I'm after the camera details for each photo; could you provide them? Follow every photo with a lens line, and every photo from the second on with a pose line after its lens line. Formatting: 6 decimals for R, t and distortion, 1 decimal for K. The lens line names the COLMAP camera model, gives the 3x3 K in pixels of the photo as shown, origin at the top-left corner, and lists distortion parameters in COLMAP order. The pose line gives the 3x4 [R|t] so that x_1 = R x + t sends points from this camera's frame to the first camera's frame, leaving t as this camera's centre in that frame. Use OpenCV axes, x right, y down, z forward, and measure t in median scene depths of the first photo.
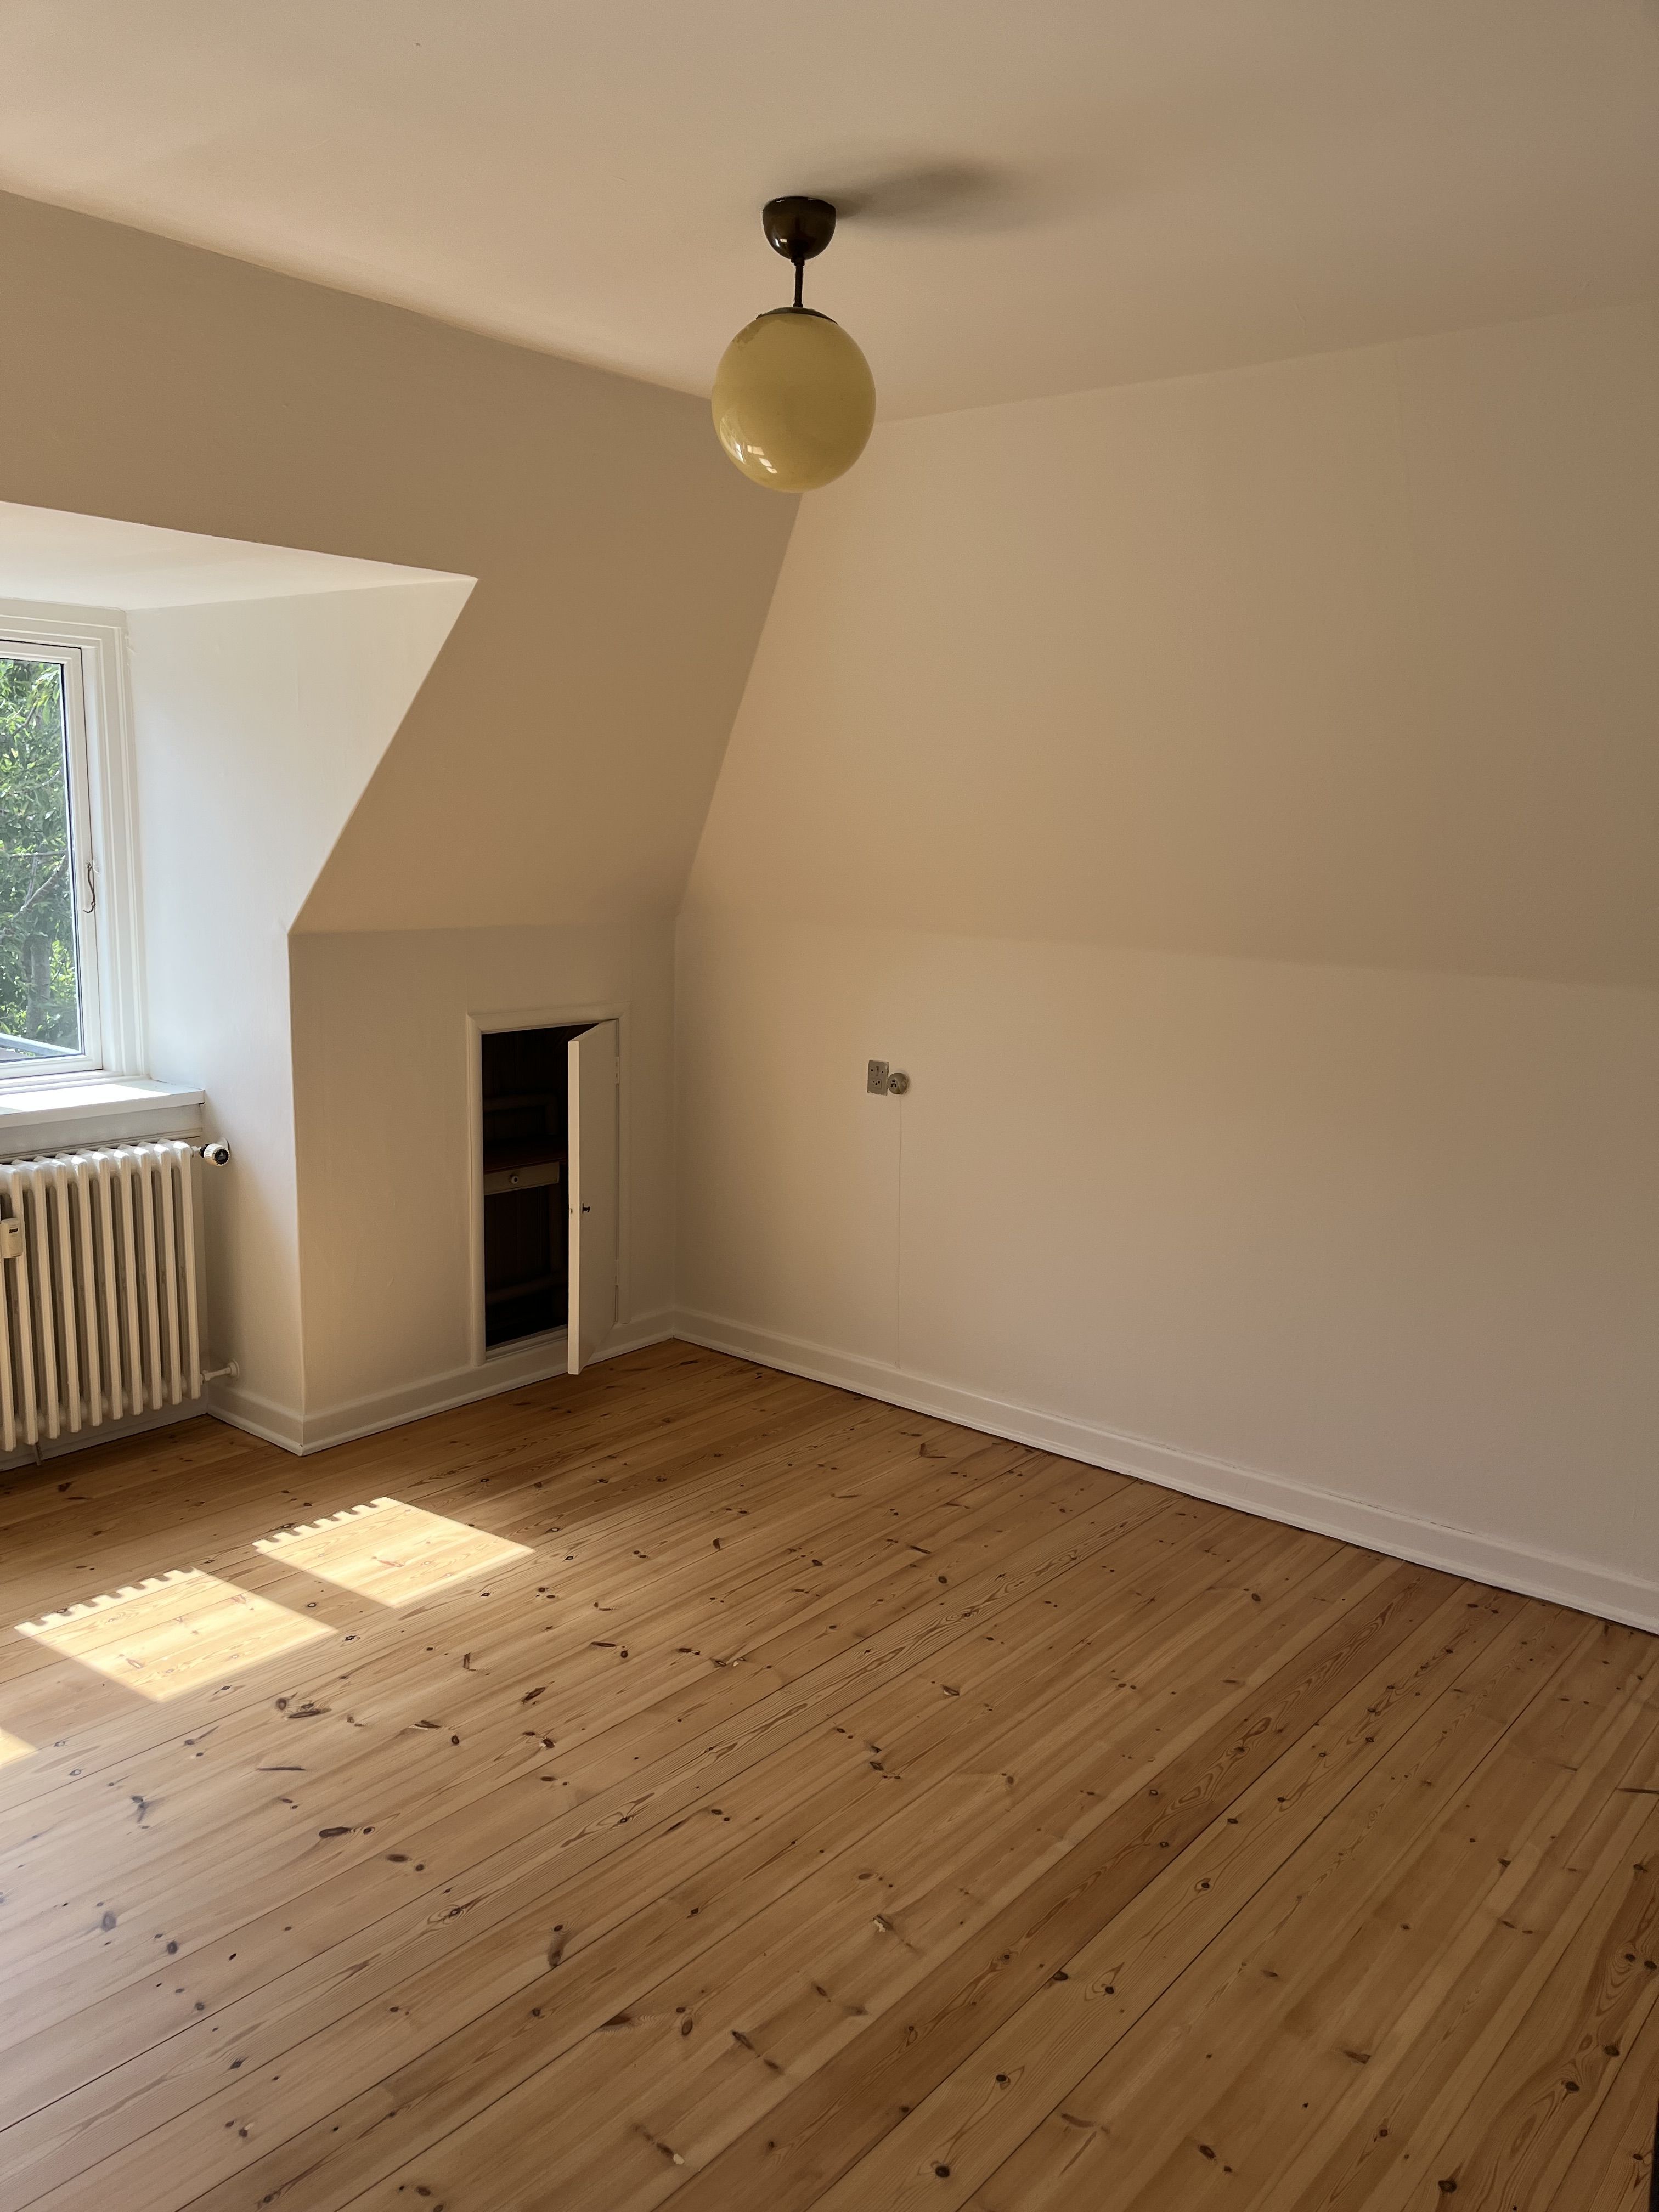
lens RADIAL K [[1649.6, 0, 829.5], [0, 1649.6, 1106.0], [0, 0, 1]] dist [0.086476, -0.129640]
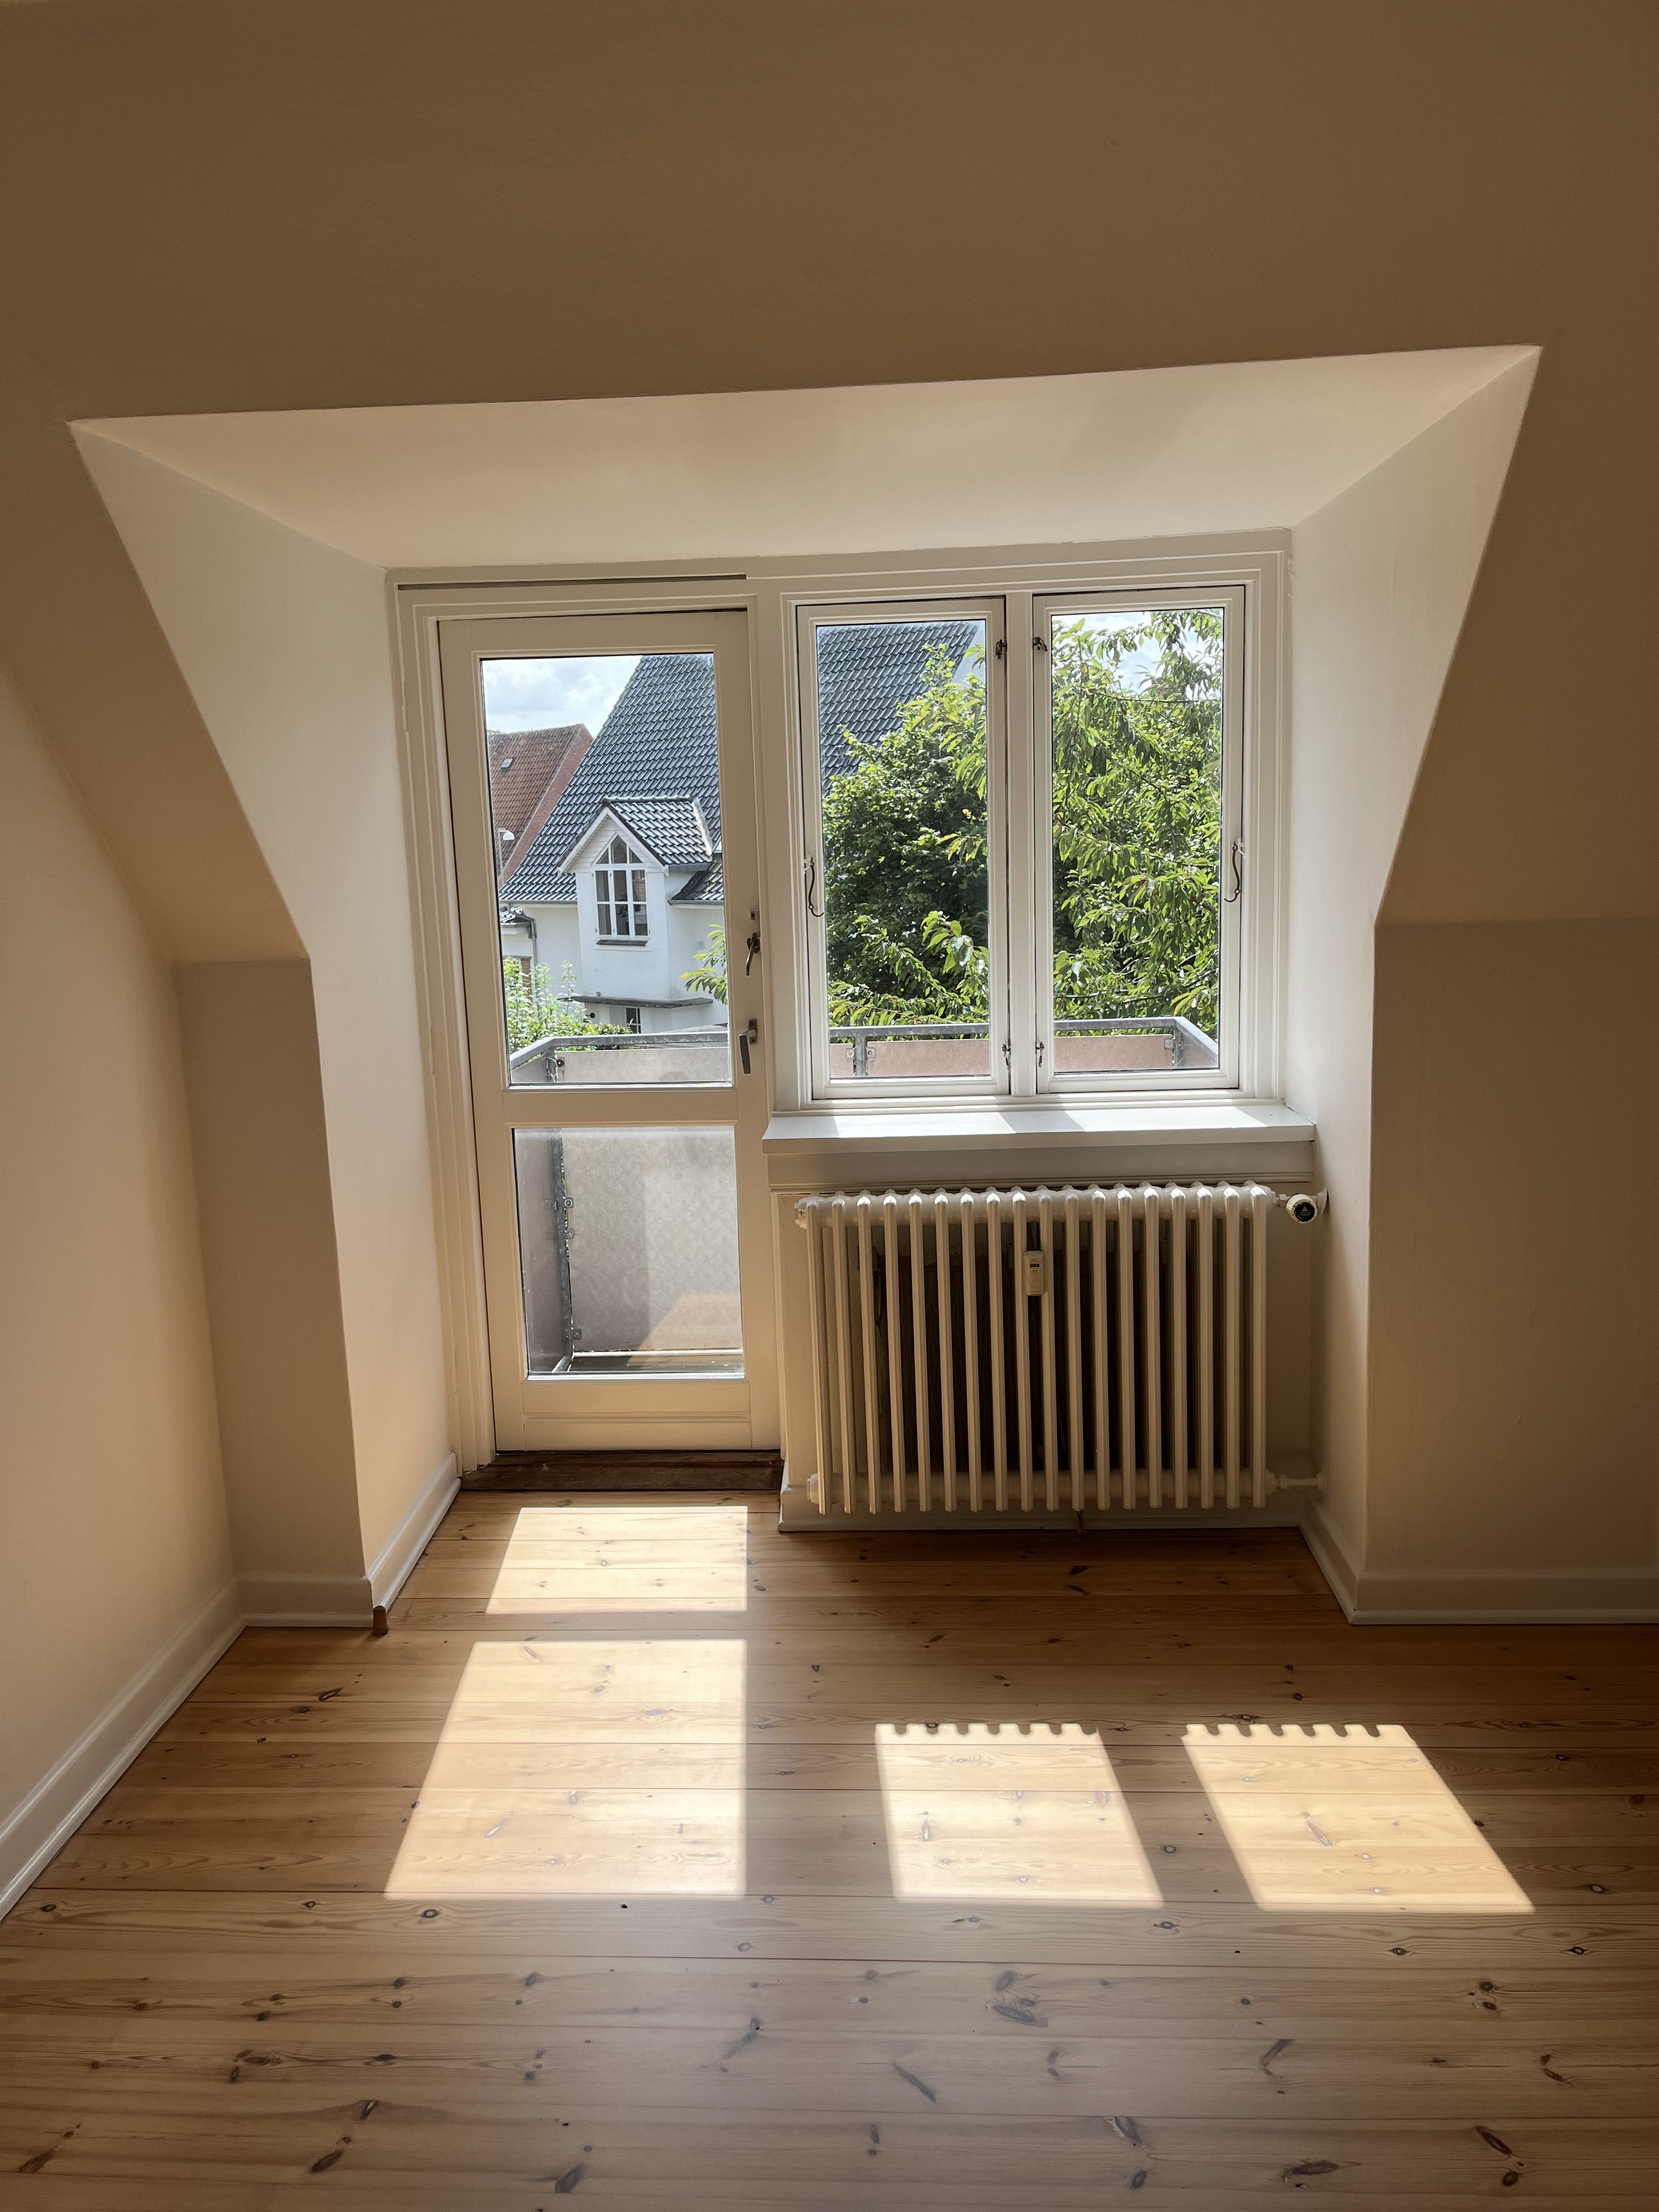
lens RADIAL K [[1649.6, 0, 829.5], [0, 1649.6, 1106.0], [0, 0, 1]] dist [0.086476, -0.129640]
pose [[0.579400, 0.076600, -0.811436, 0.152530], [-0.082302, 0.995984, 0.035254, -0.031219], [0.810877, 0.046356, 0.583378, 0.409543]]
